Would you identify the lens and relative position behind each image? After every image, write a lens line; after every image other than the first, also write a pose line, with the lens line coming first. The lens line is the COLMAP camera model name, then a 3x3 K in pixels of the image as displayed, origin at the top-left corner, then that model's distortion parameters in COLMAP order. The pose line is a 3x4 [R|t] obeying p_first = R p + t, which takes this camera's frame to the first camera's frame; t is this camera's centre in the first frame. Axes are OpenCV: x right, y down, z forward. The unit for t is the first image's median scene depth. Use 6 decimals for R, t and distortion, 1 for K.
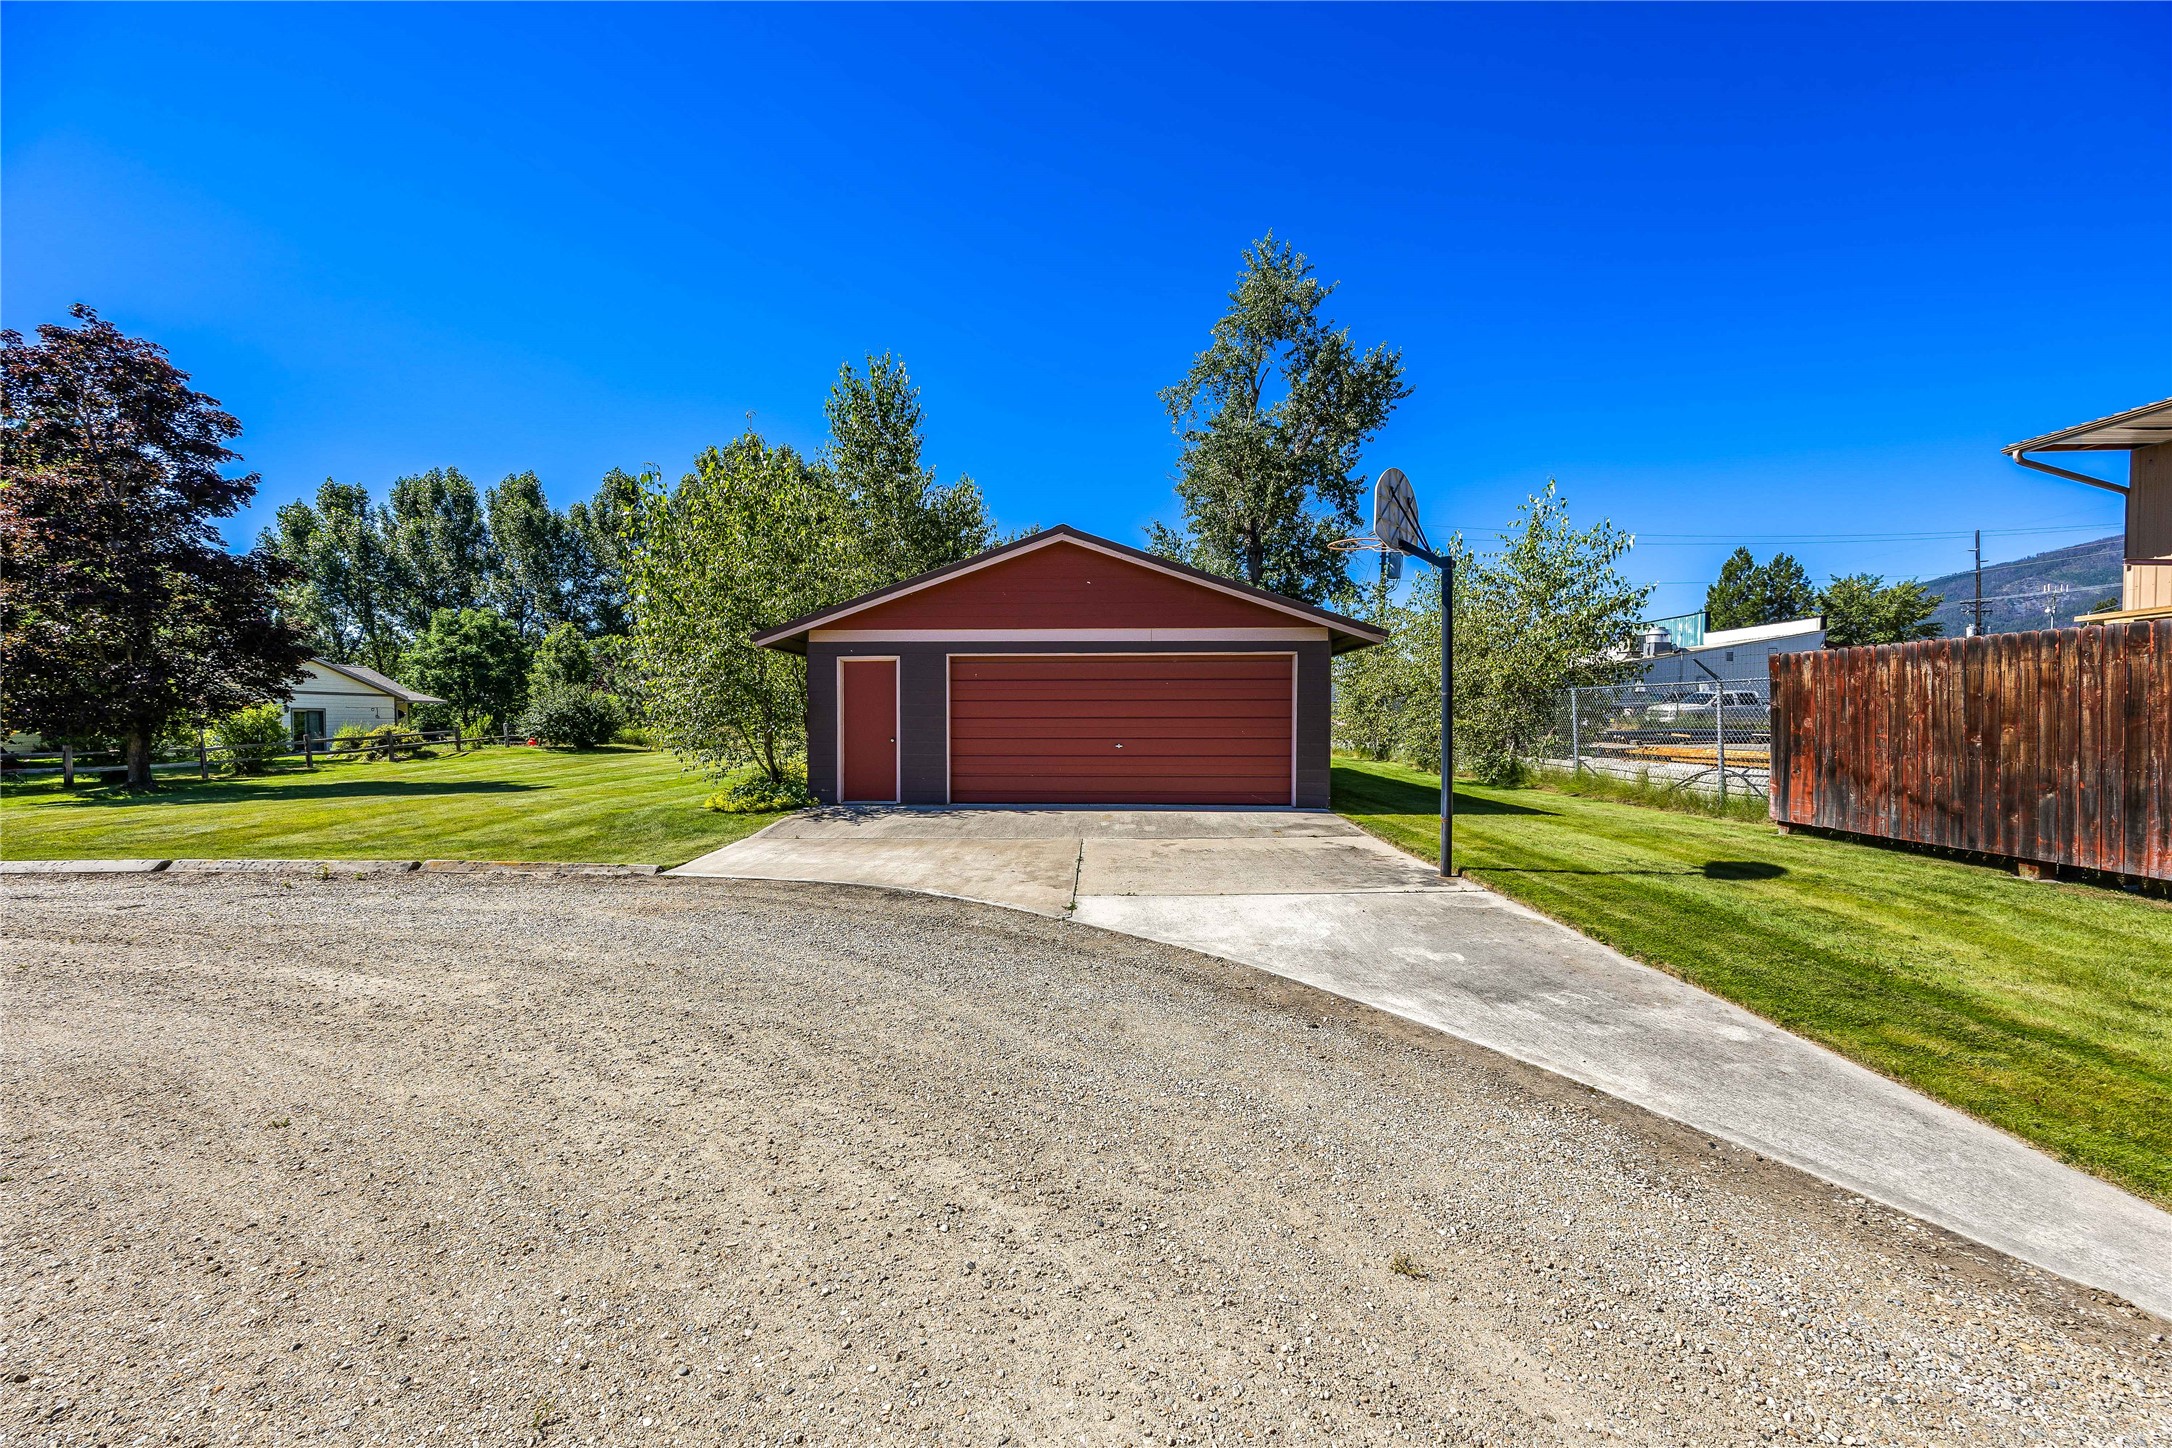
lens RADIAL K [[849.2, 0, 1081.9], [0, 849.2, 729.9], [0, 0, 1]] dist [-0.000217, 0.000033]
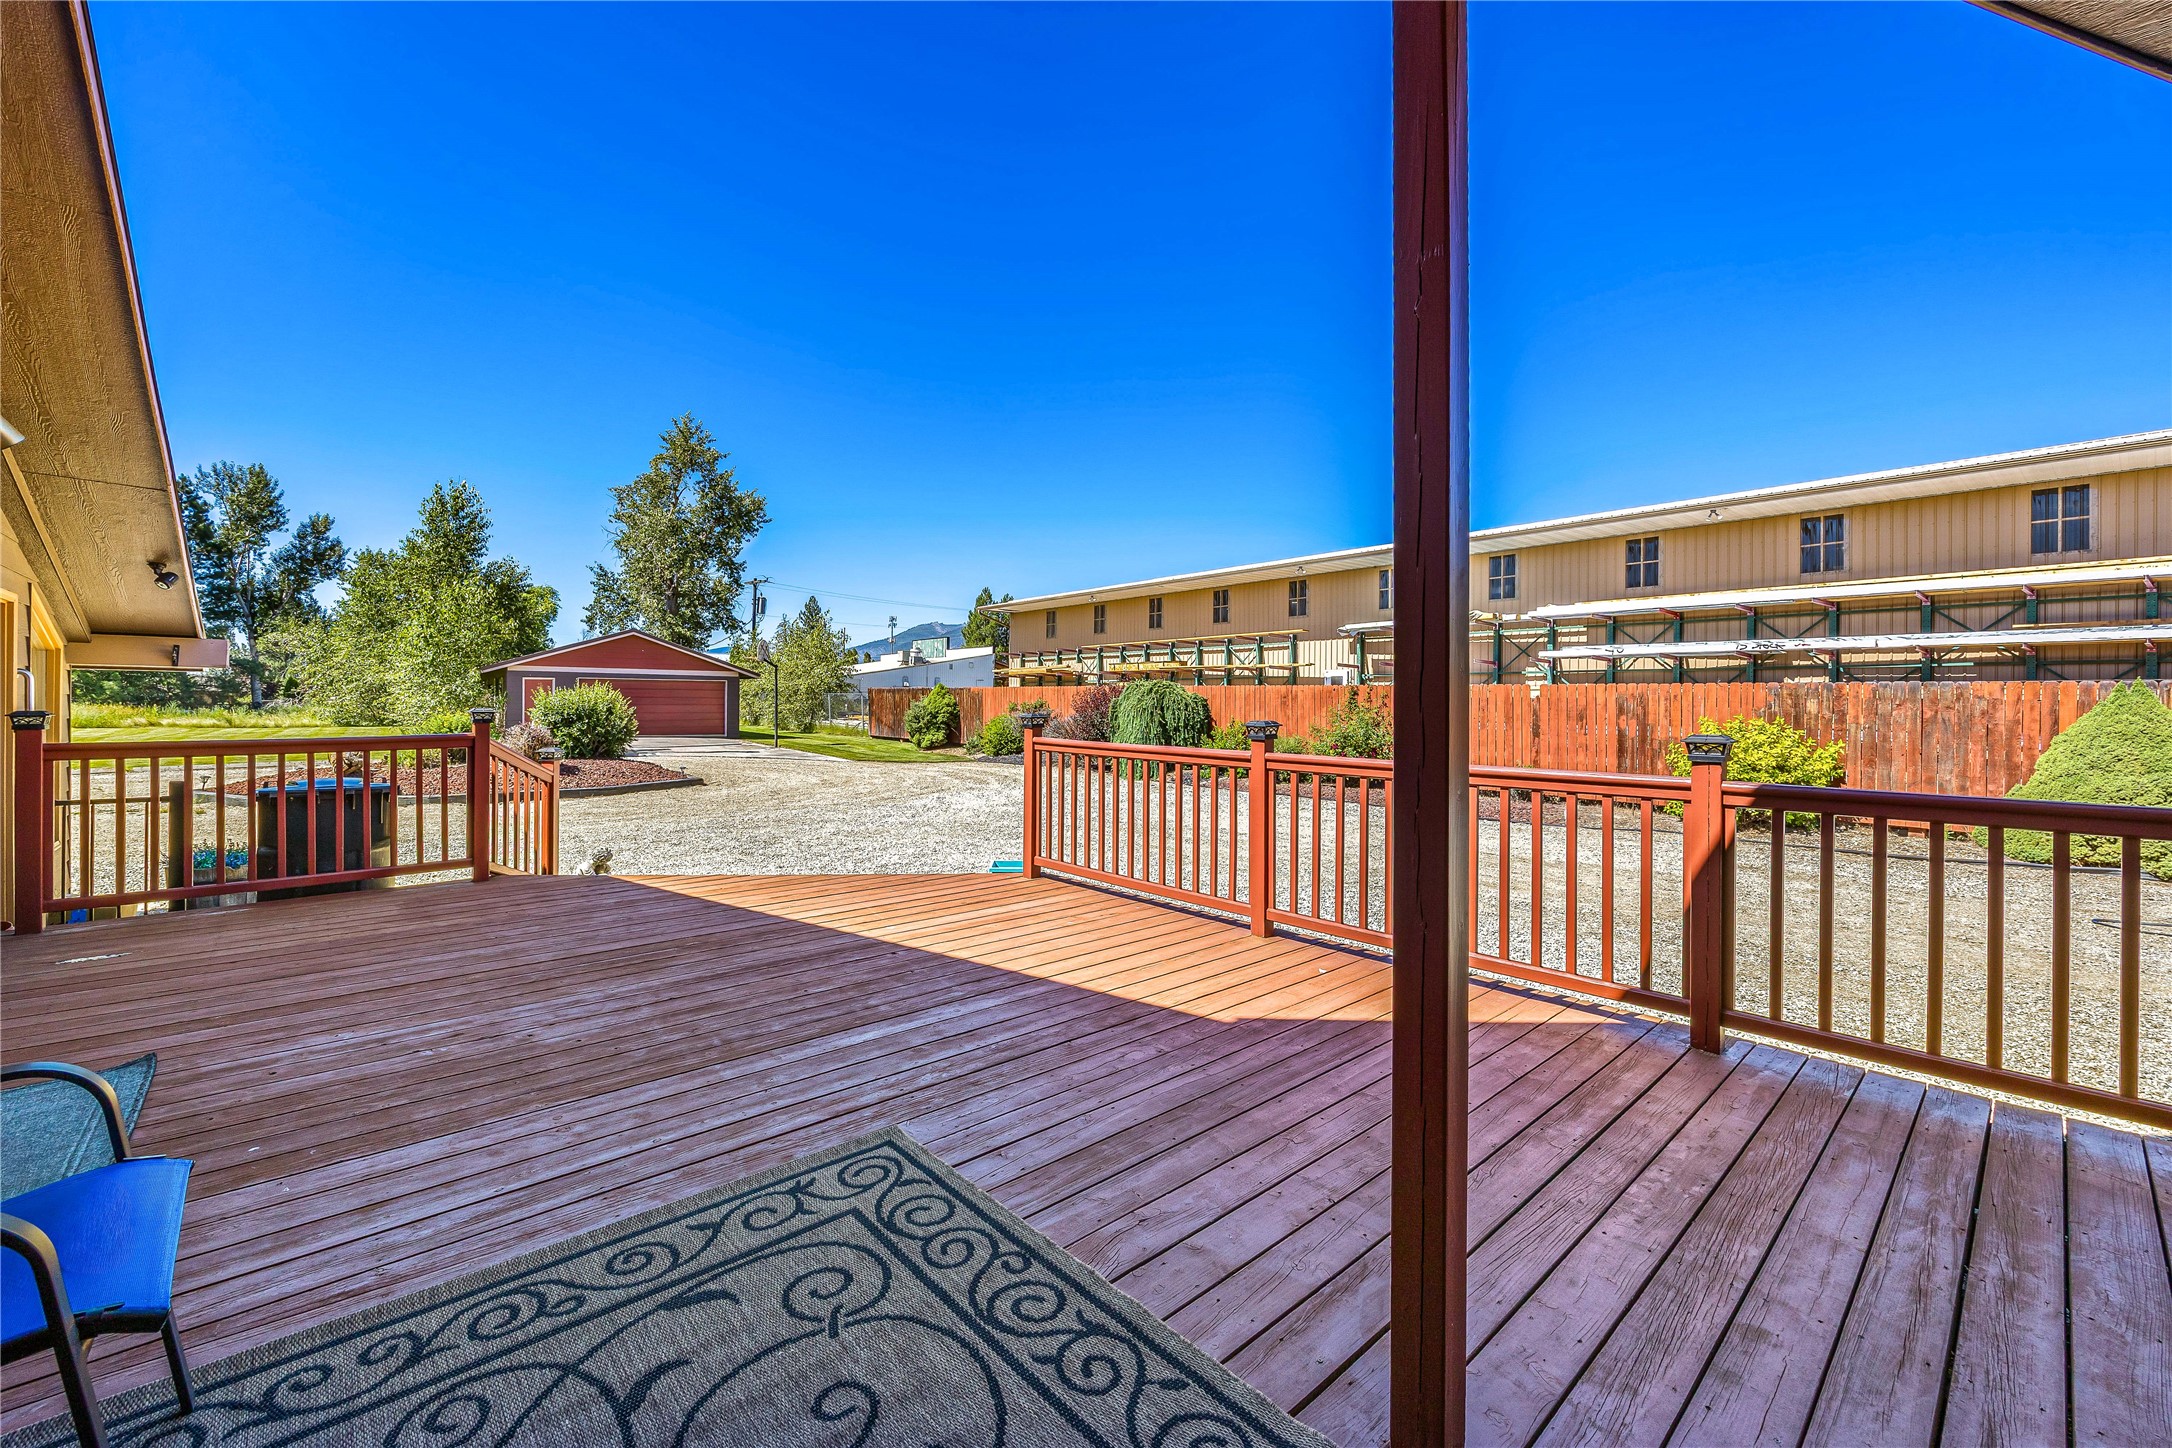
lens RADIAL K [[849.2, 0, 1082.7], [0, 849.2, 713.1], [0, 0, 1]] dist [-0.000217, 0.000033]
pose [[0.749700, -0.003501, 0.661769, -0.276869], [-0.002971, 0.999958, 0.008657, -0.007592], [-0.661771, -0.008457, 0.749658, -0.702607]]
